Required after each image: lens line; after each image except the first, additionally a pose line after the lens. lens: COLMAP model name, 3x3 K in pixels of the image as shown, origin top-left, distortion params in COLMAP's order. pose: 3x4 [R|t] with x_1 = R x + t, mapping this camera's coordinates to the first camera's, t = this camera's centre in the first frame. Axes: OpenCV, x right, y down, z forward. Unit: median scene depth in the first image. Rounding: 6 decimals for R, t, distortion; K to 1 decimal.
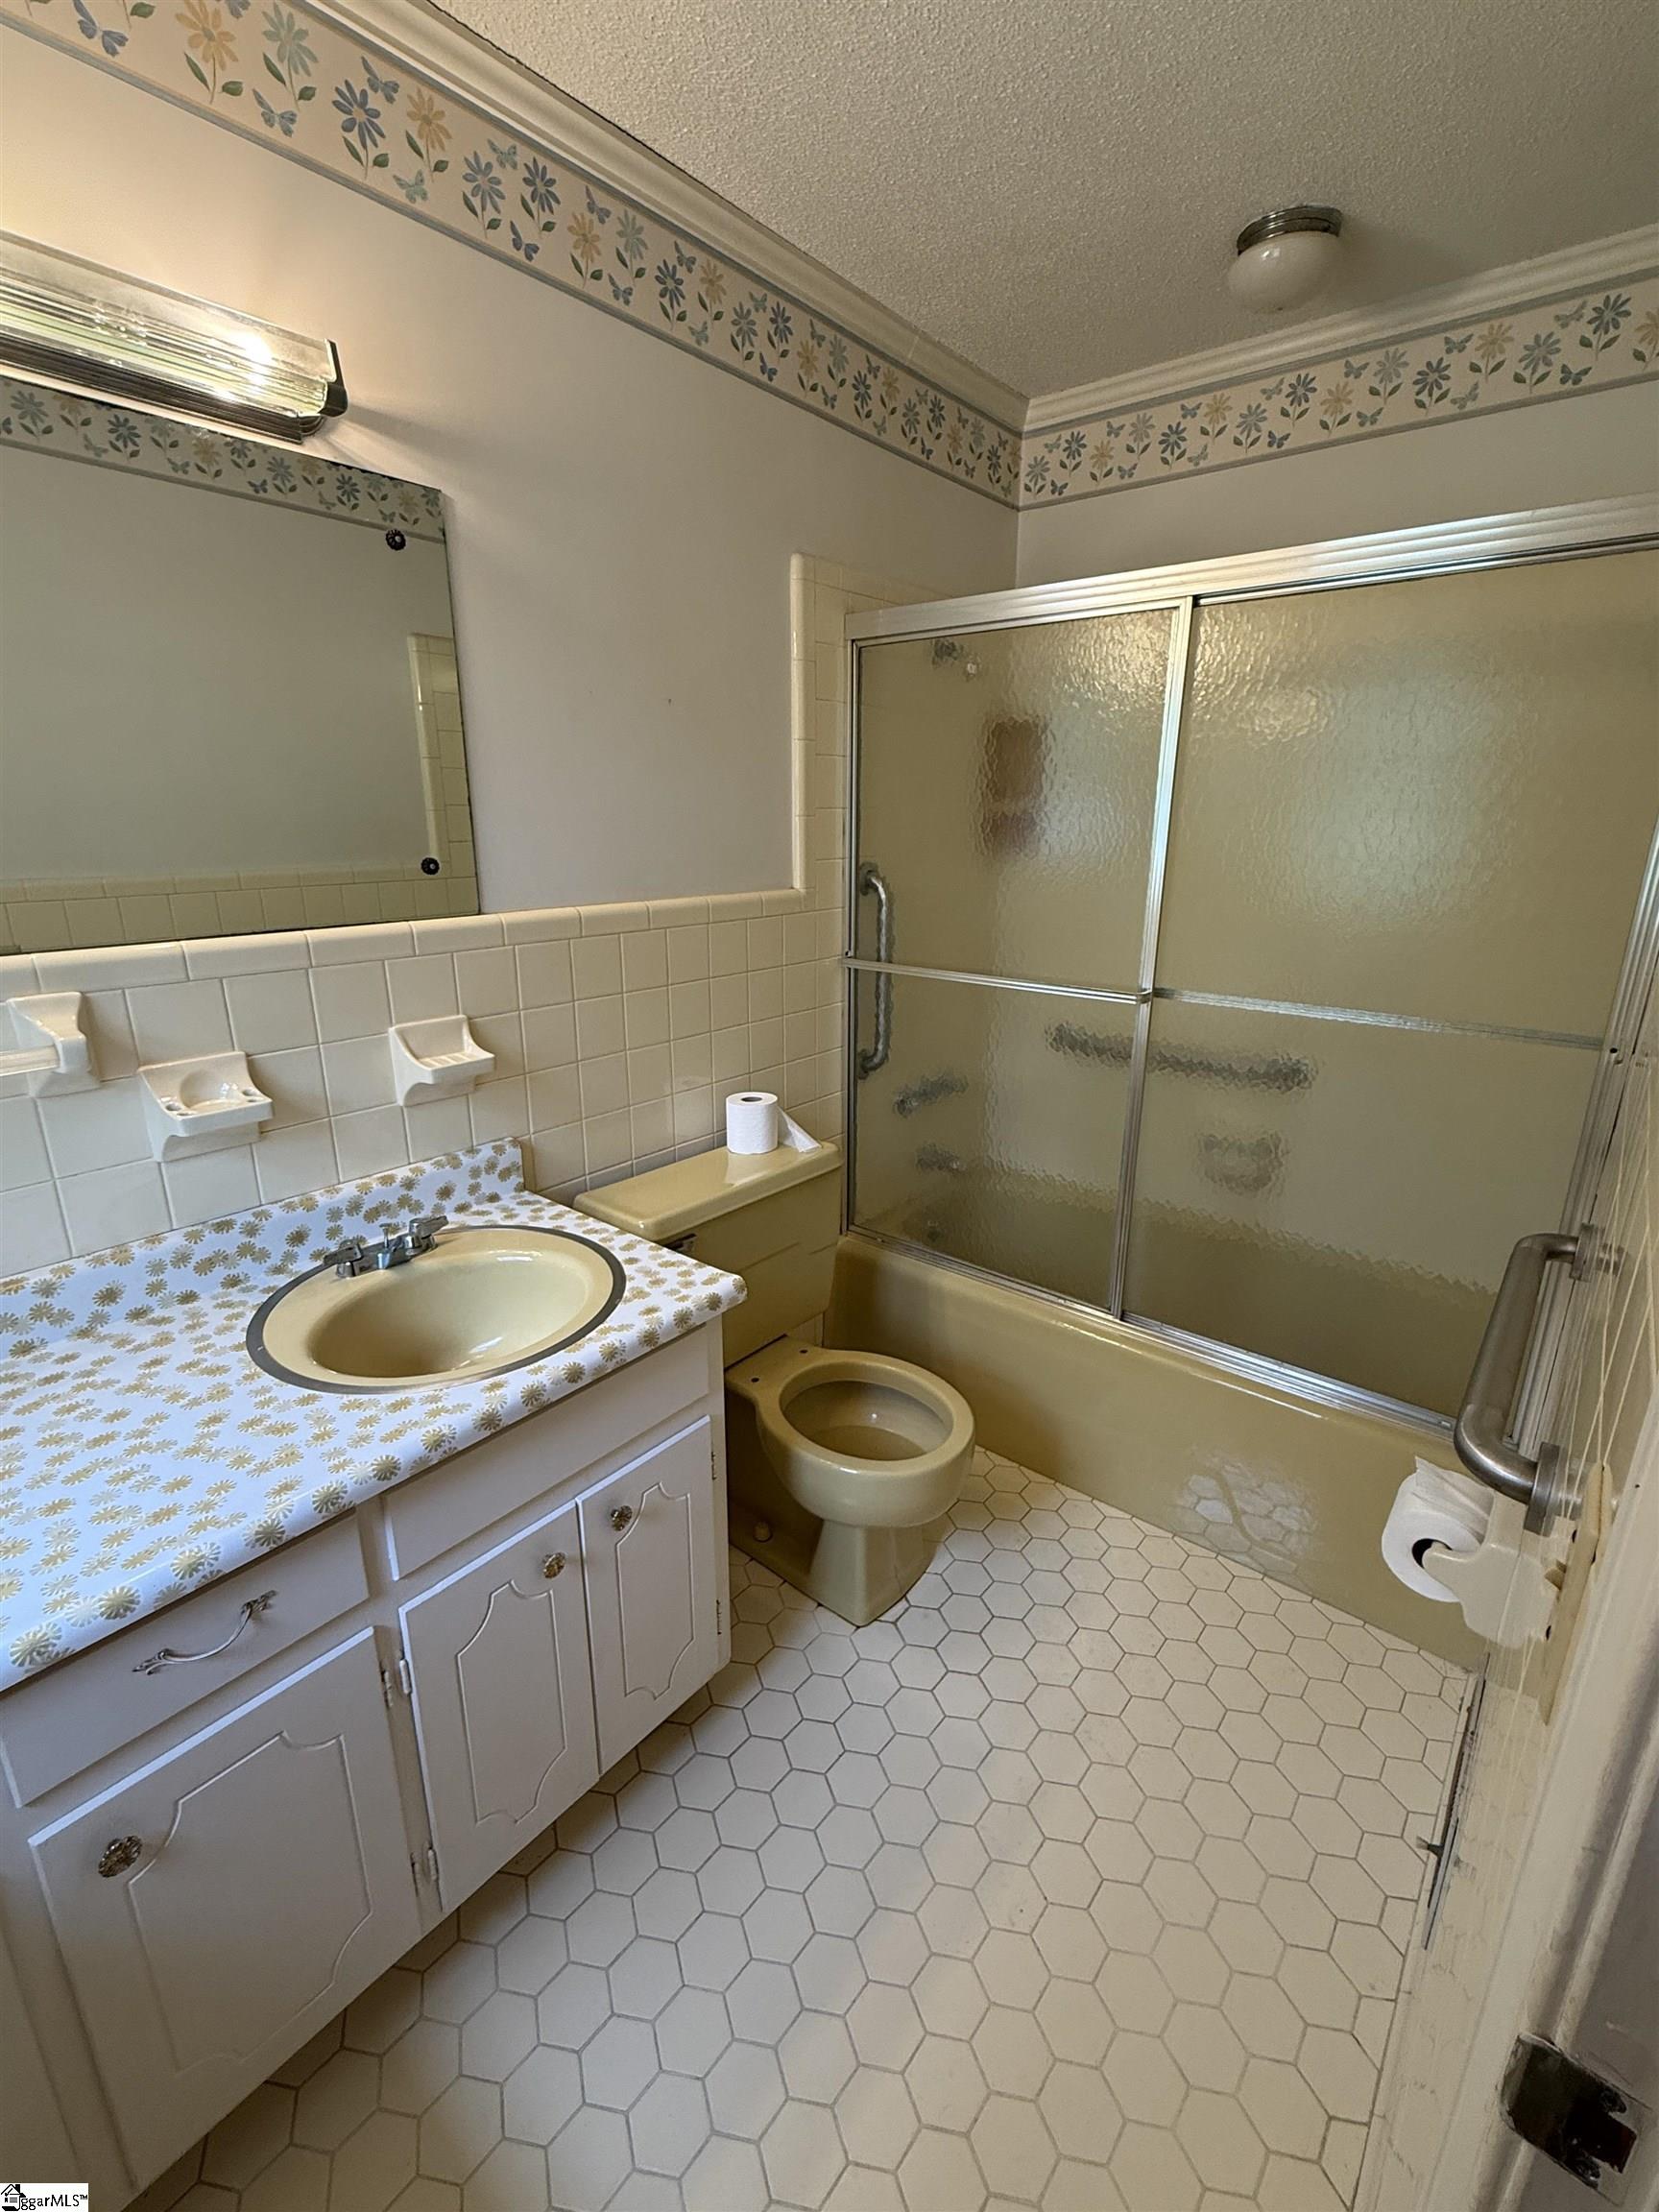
lens RADIAL K [[967.9, 0, 829.5], [0, 967.9, 1106.0], [0, 0, 1]] dist [-0.001204, 0.000184]
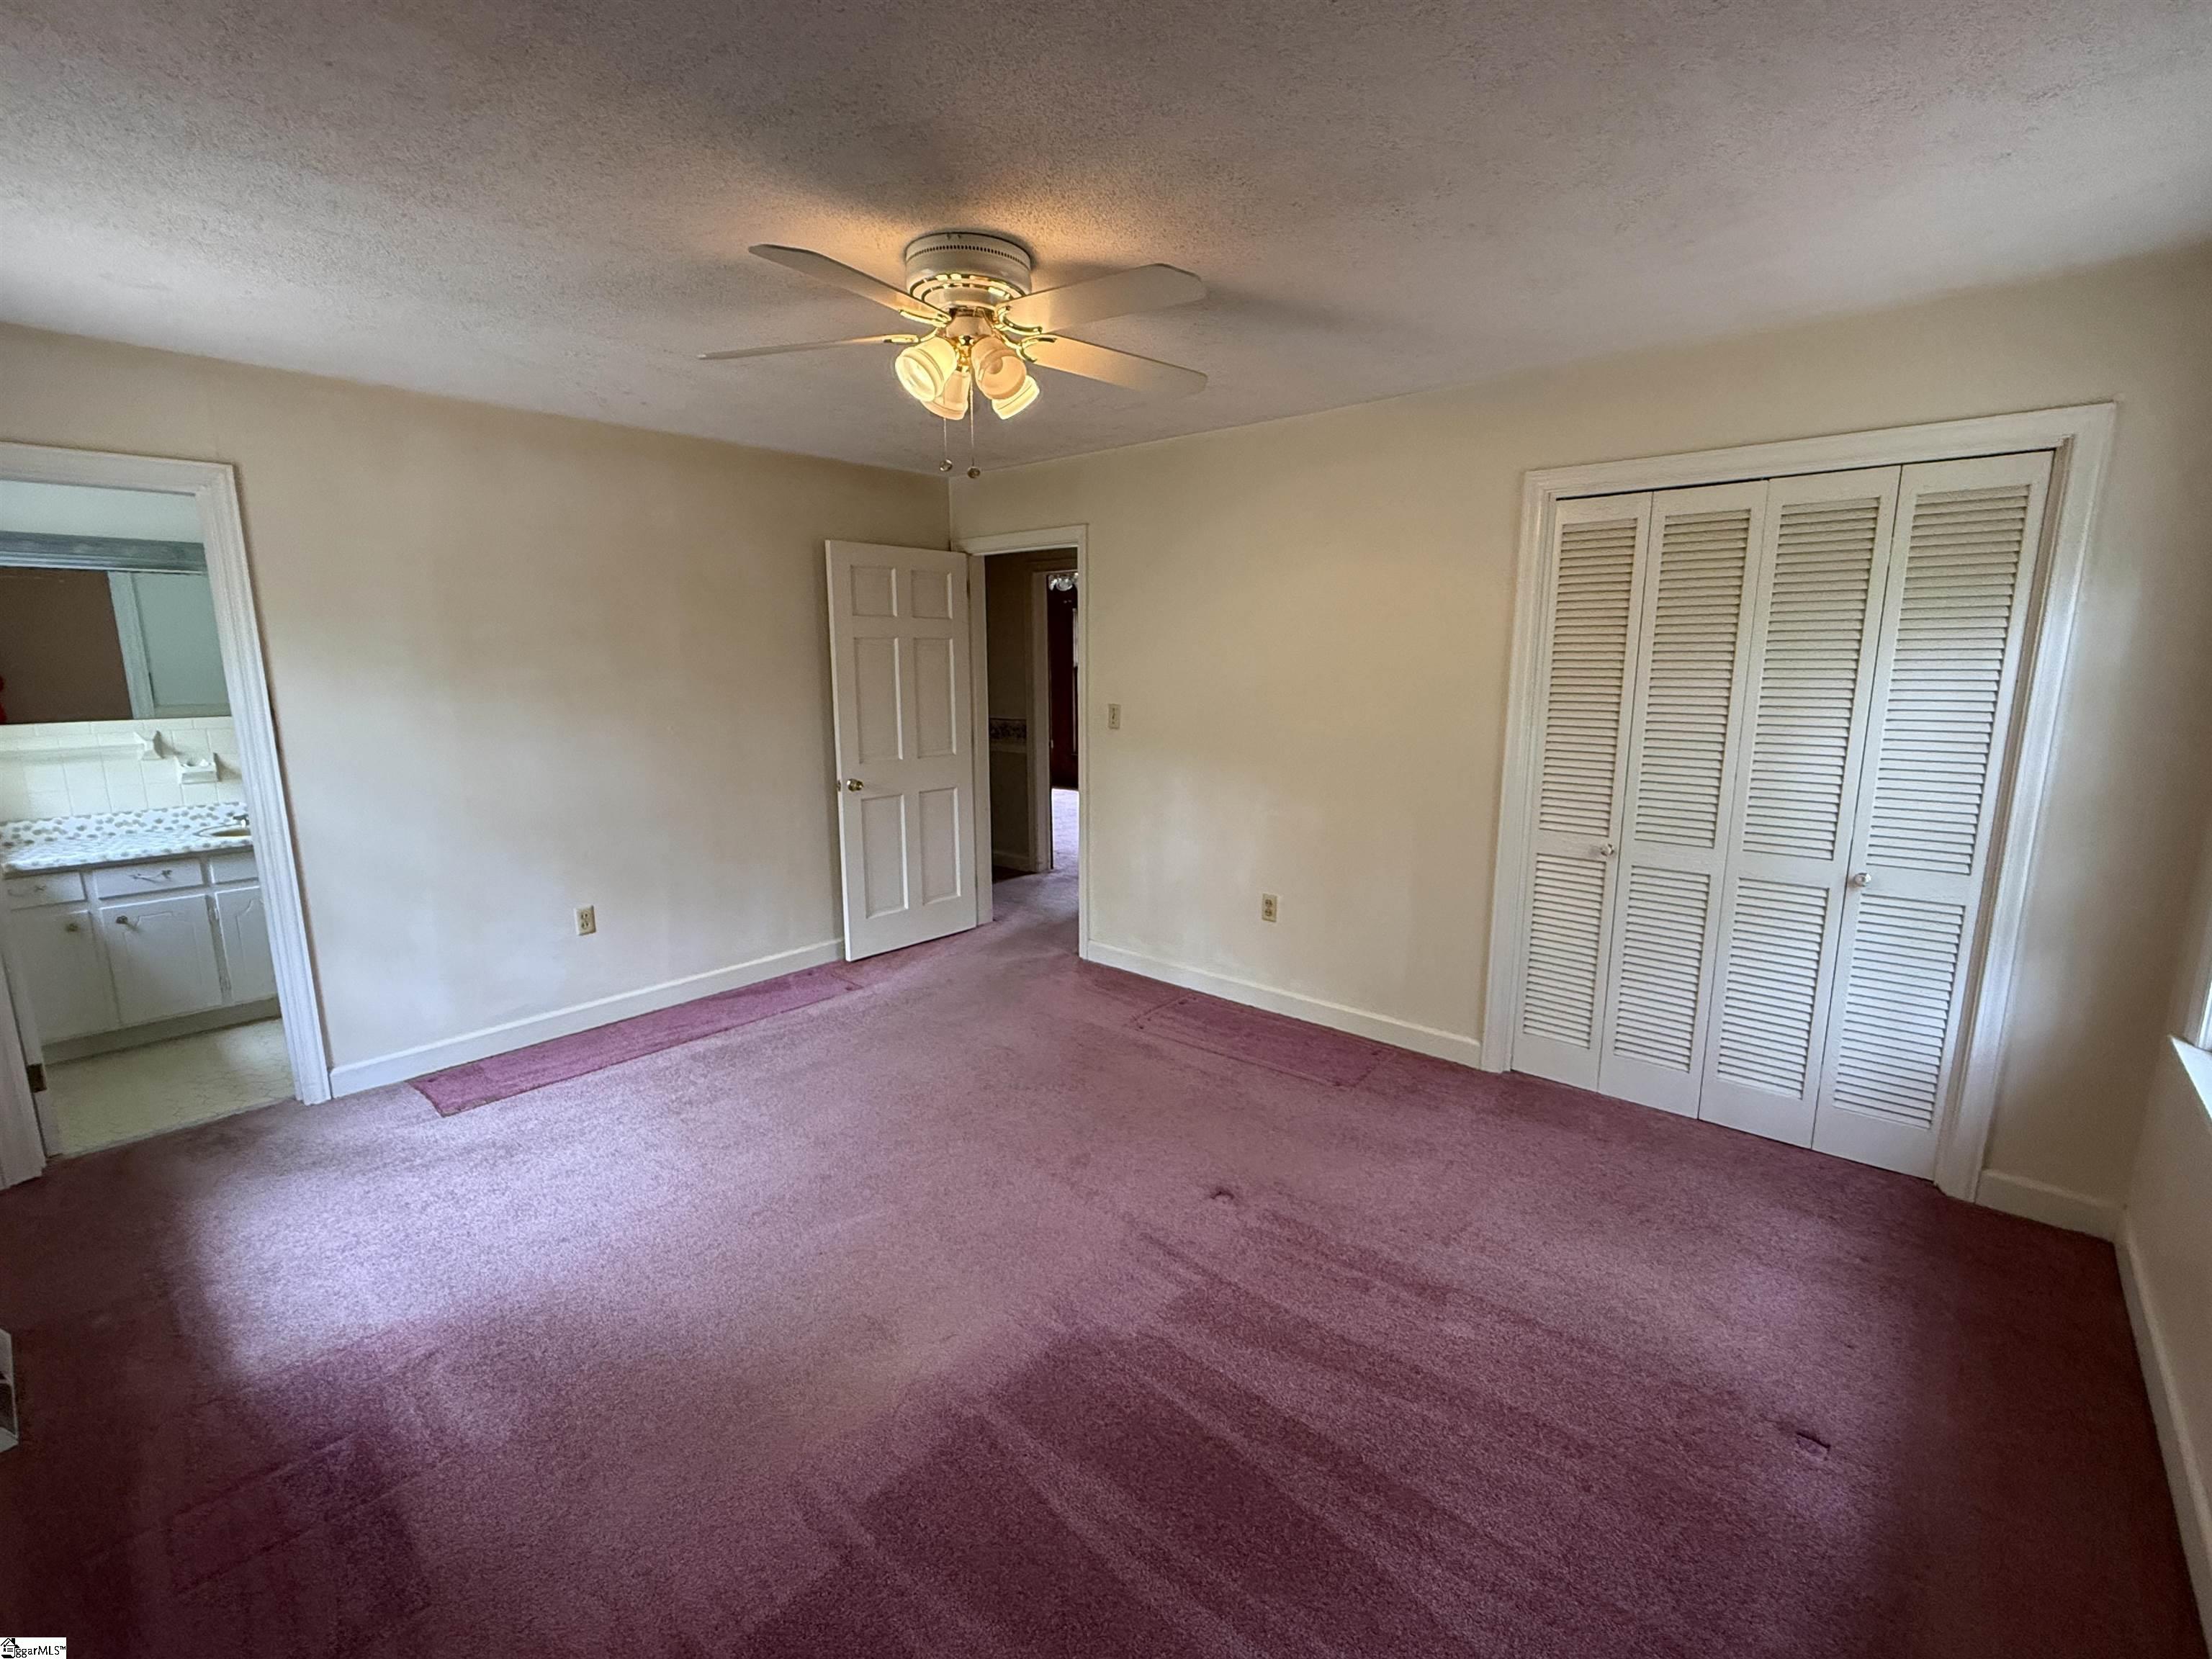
lens RADIAL K [[967.9, 0, 1106.8], [0, 967.9, 828.4], [0, 0, 1]] dist [-0.001204, 0.000184]
pose [[0.999510, -0.000775, -0.031293, 2.850970], [-0.002897, 0.993112, -0.117129, 0.648060], [0.031168, 0.117162, 0.992624, -2.399713]]
